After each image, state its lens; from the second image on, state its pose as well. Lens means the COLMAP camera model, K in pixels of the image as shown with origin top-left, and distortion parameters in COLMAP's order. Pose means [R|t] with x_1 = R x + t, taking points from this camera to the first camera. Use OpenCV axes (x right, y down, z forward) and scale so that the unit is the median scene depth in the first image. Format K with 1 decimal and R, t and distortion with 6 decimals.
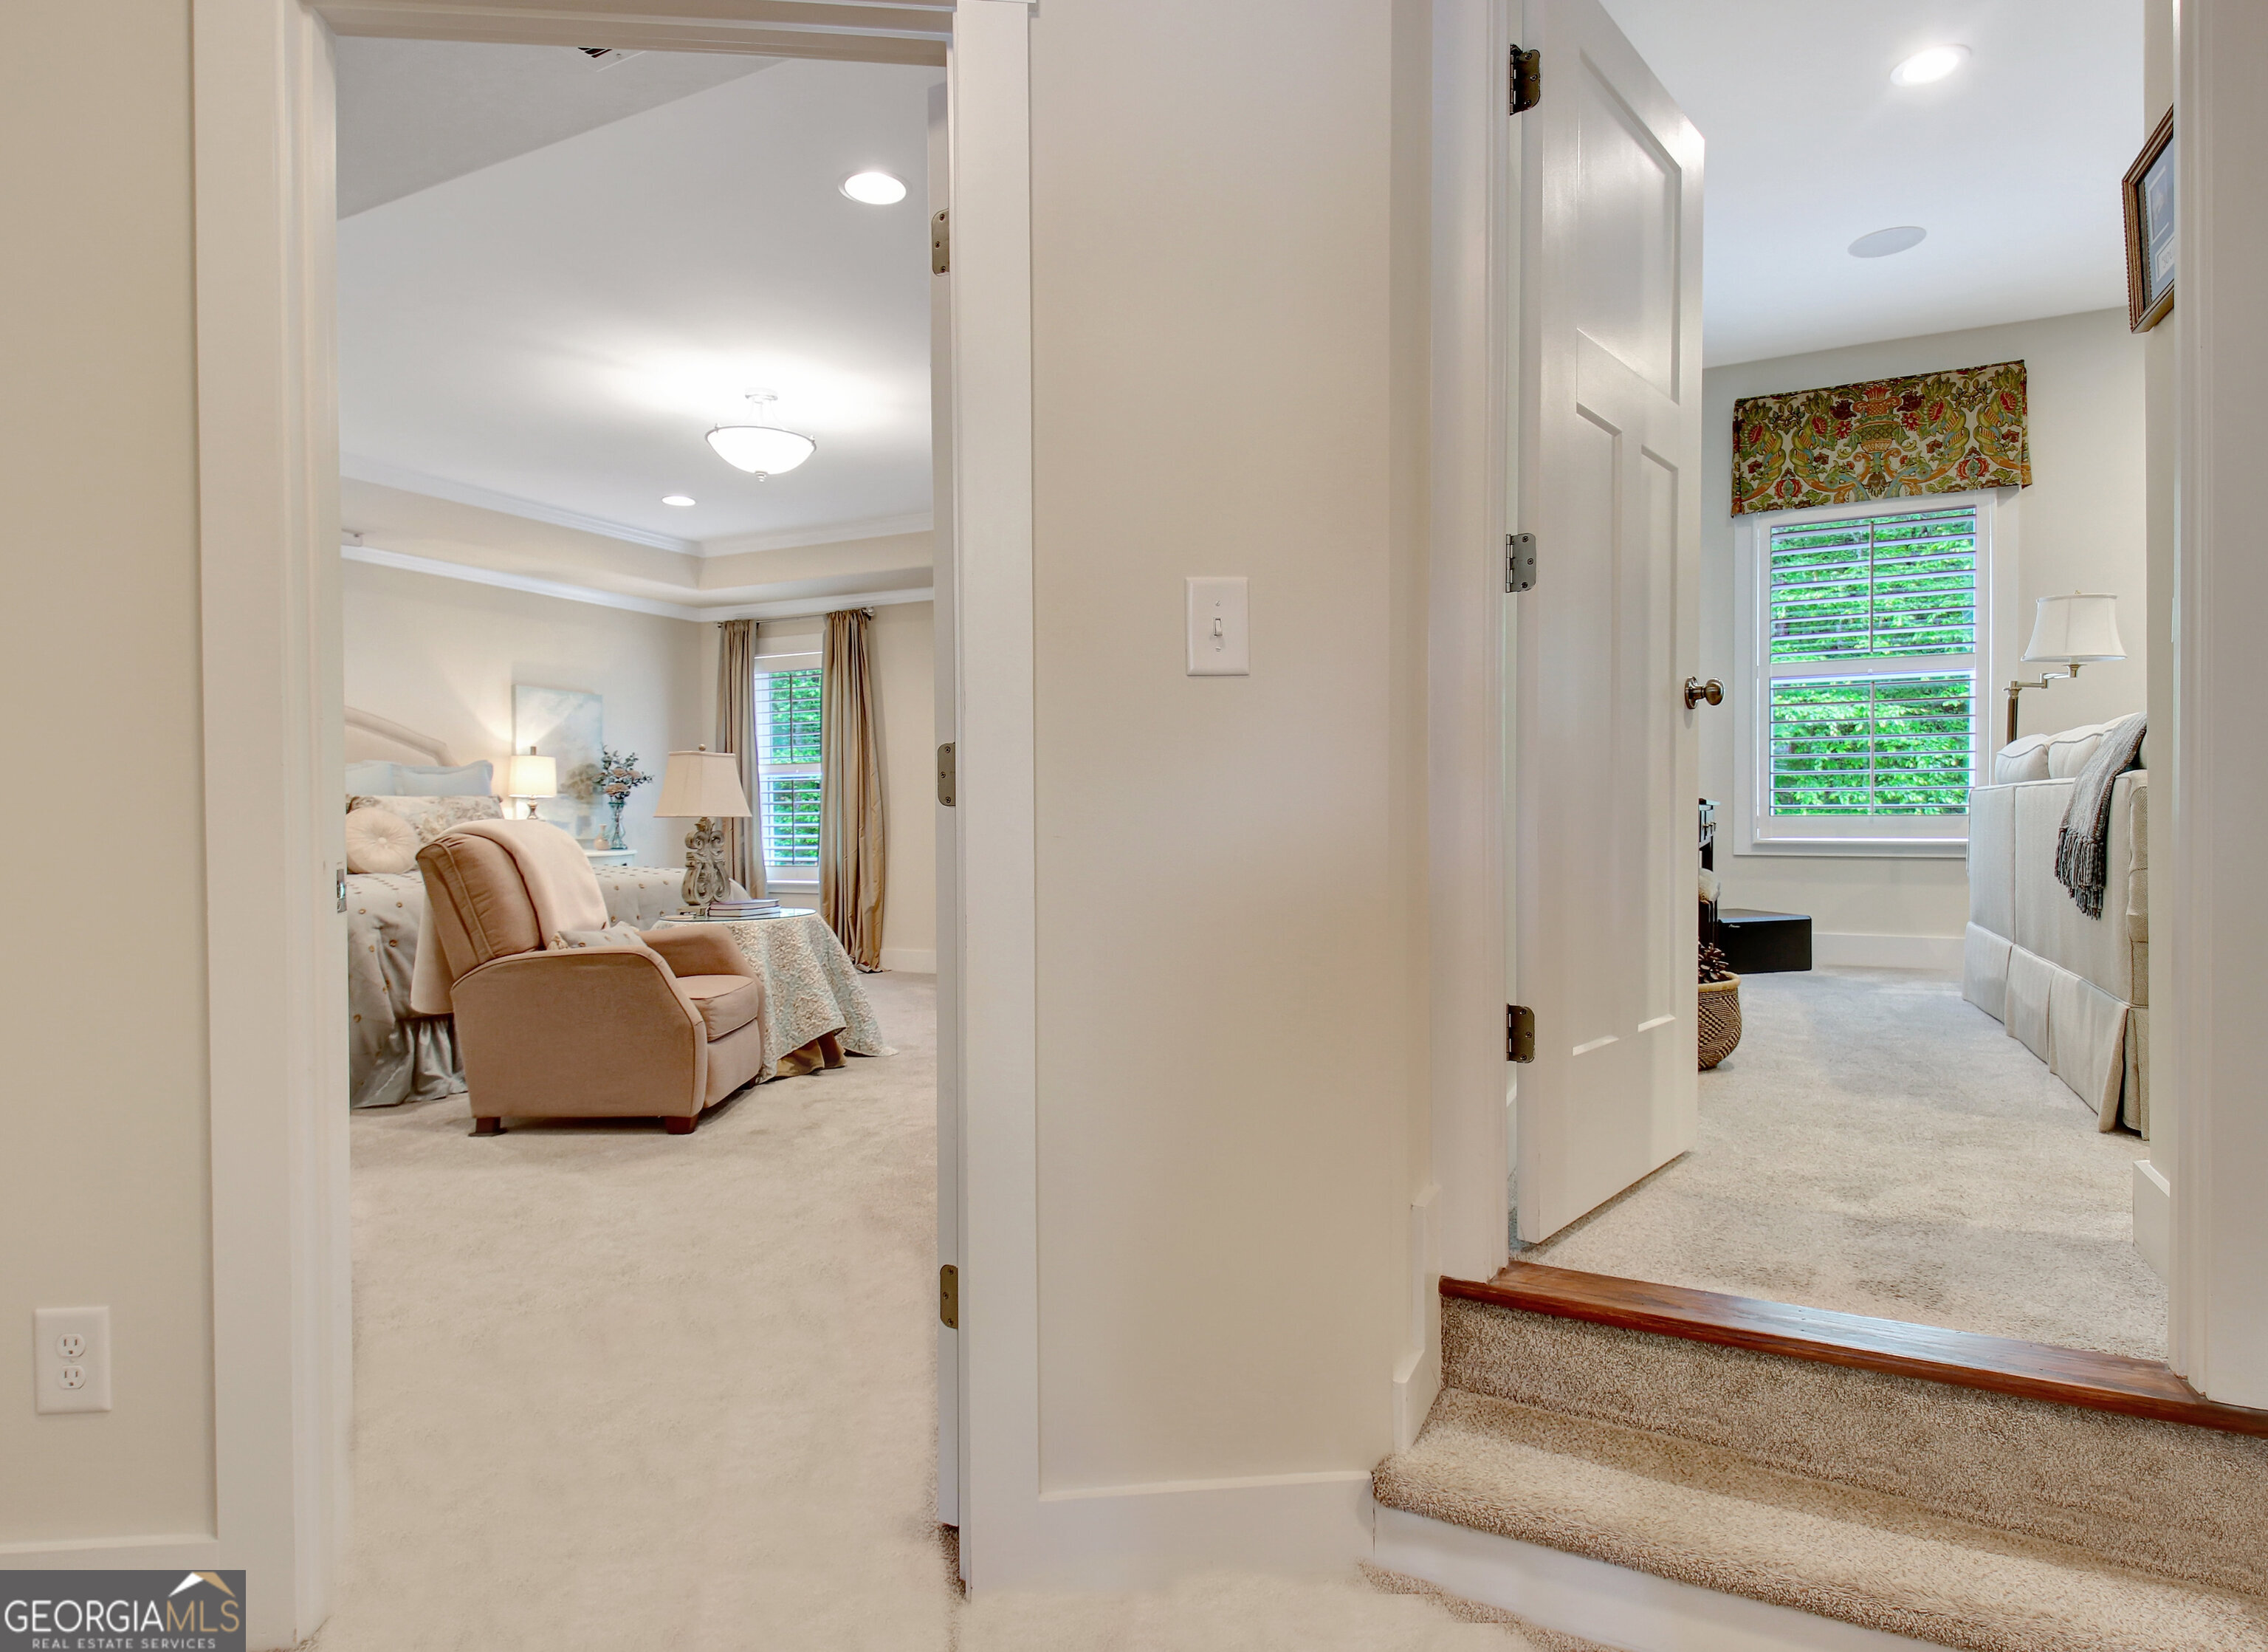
lens RADIAL K [[1174.7, 0, 1134.0], [0, 1174.7, 826.0], [0, 0, 1]] dist [-0.000188, -0.000836]
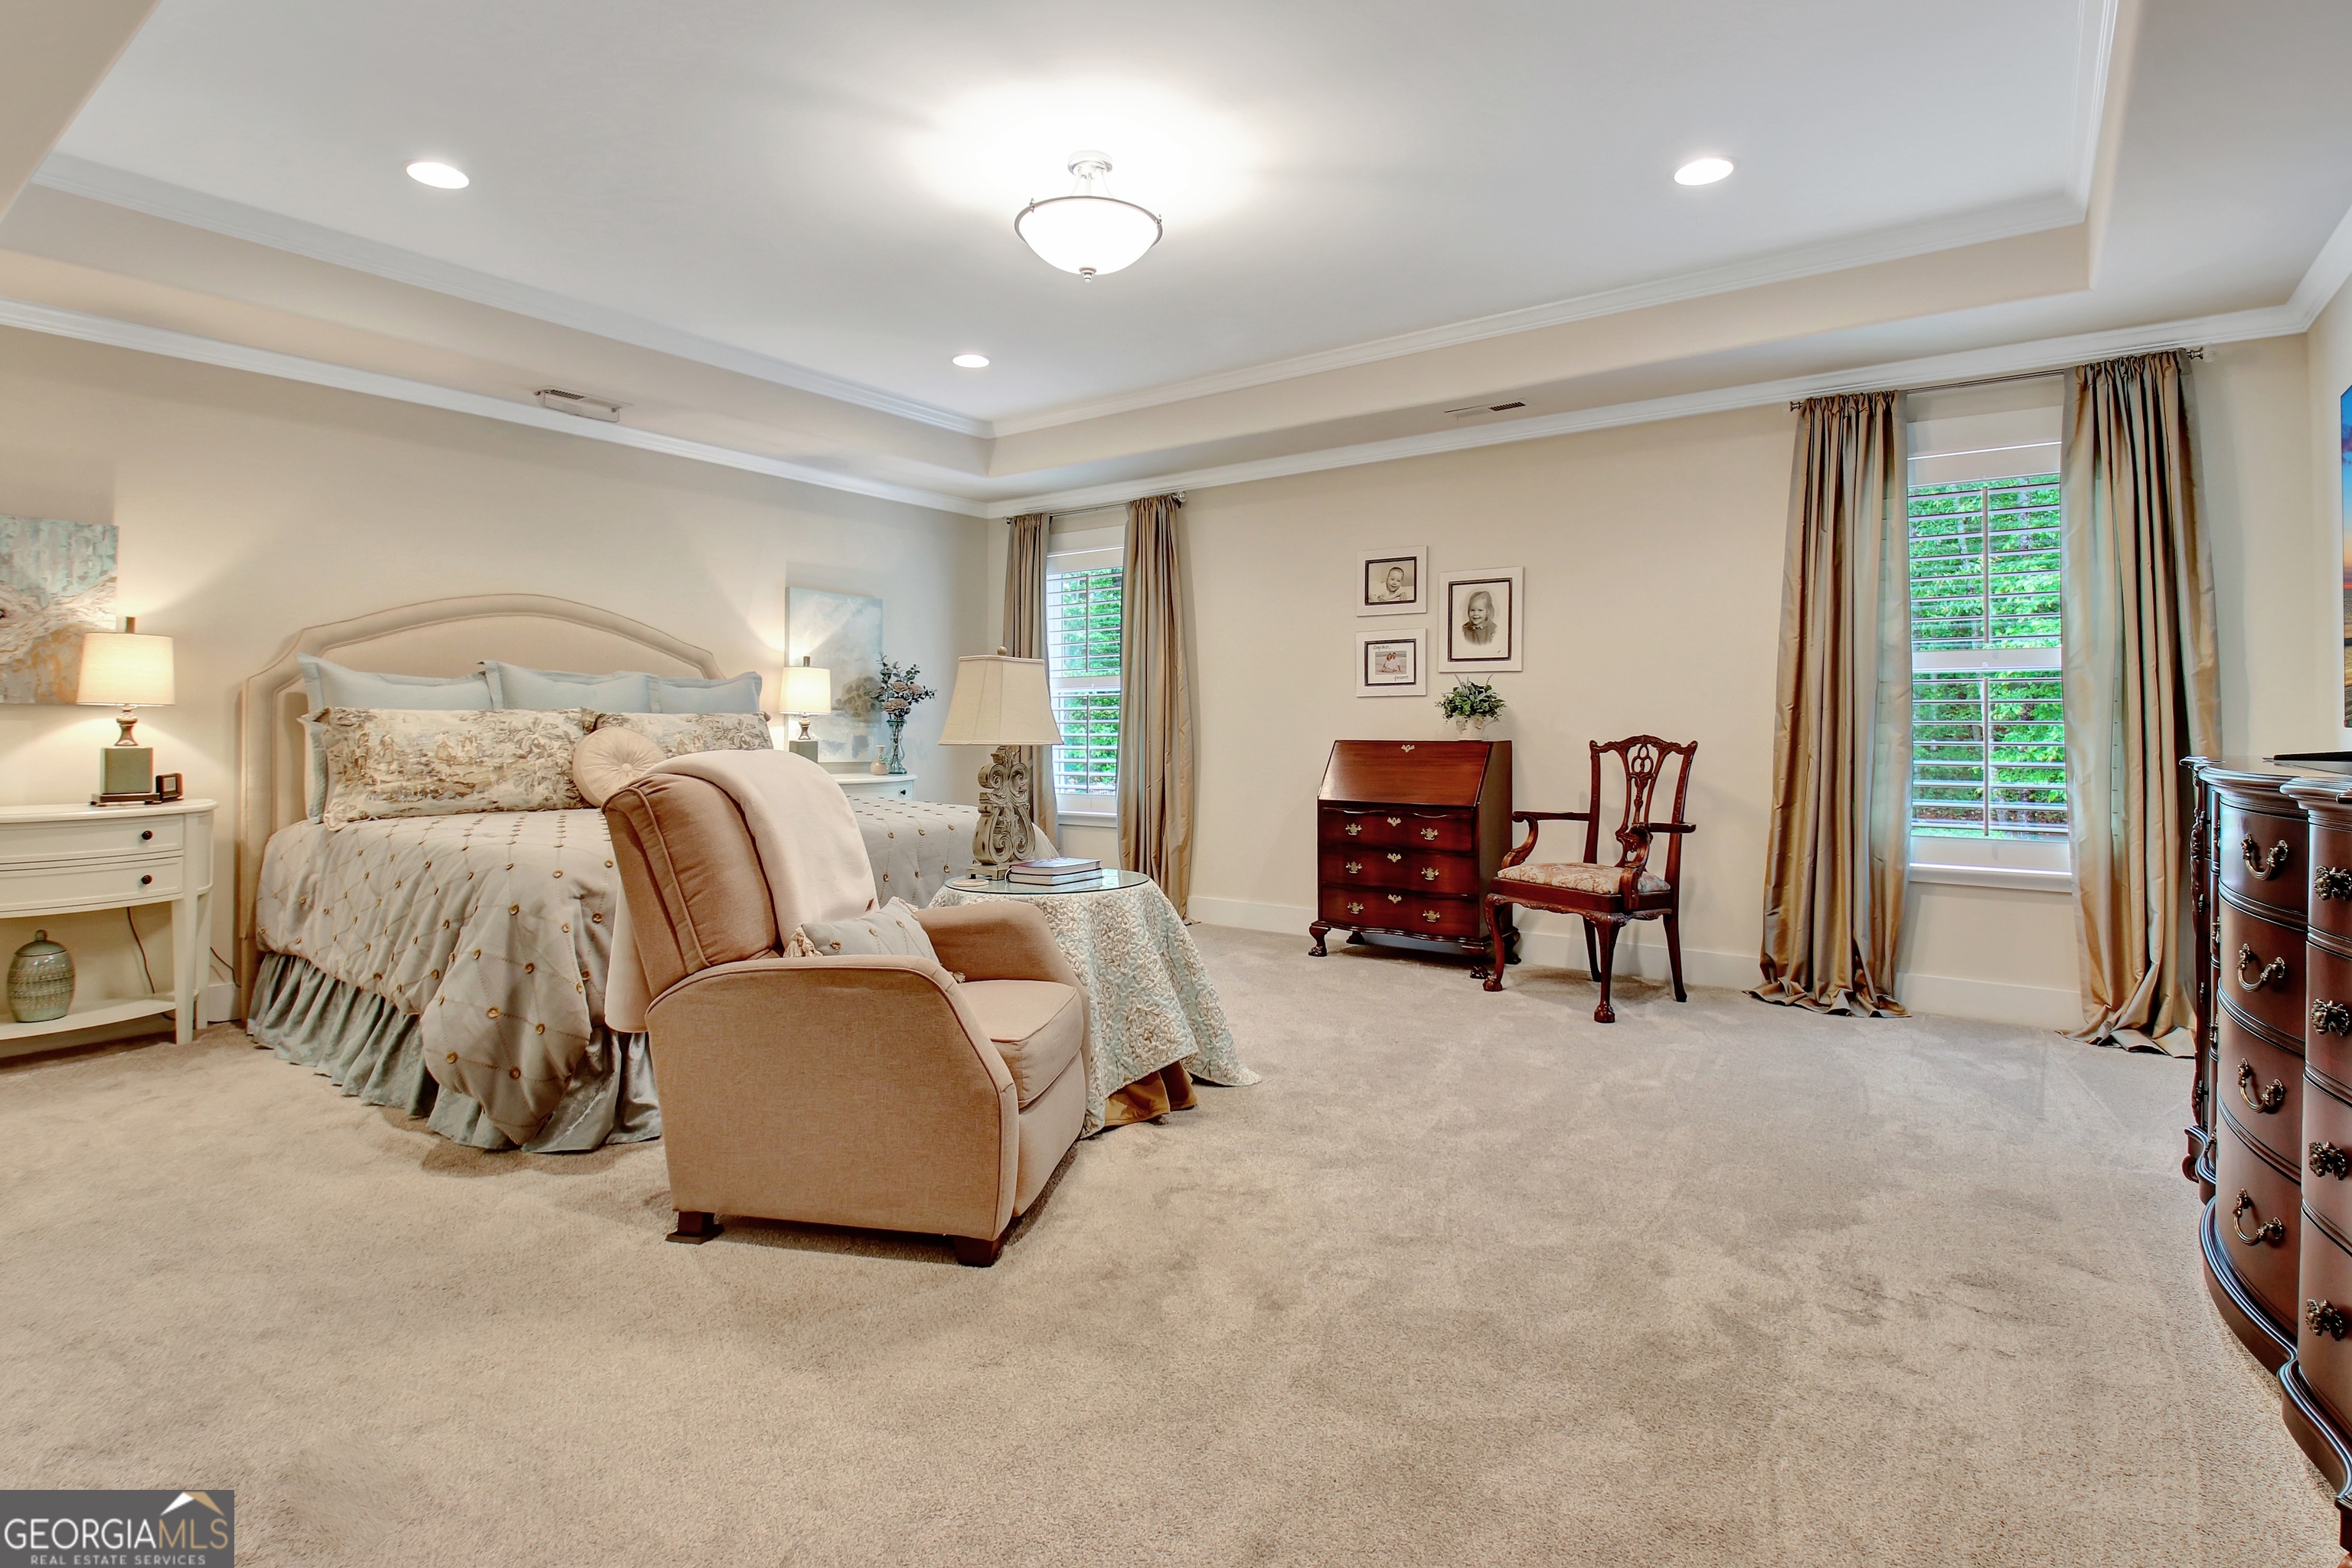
lens RADIAL K [[1121.4, 0, 1179.4], [0, 1121.4, 729.8], [0, 0, 1]] dist [0.000691, -0.019523]
pose [[0.985334, 0.008743, -0.170413, -0.137687], [-0.010454, 0.999904, -0.009143, -0.012099], [0.170317, 0.010790, 0.985330, 0.326289]]
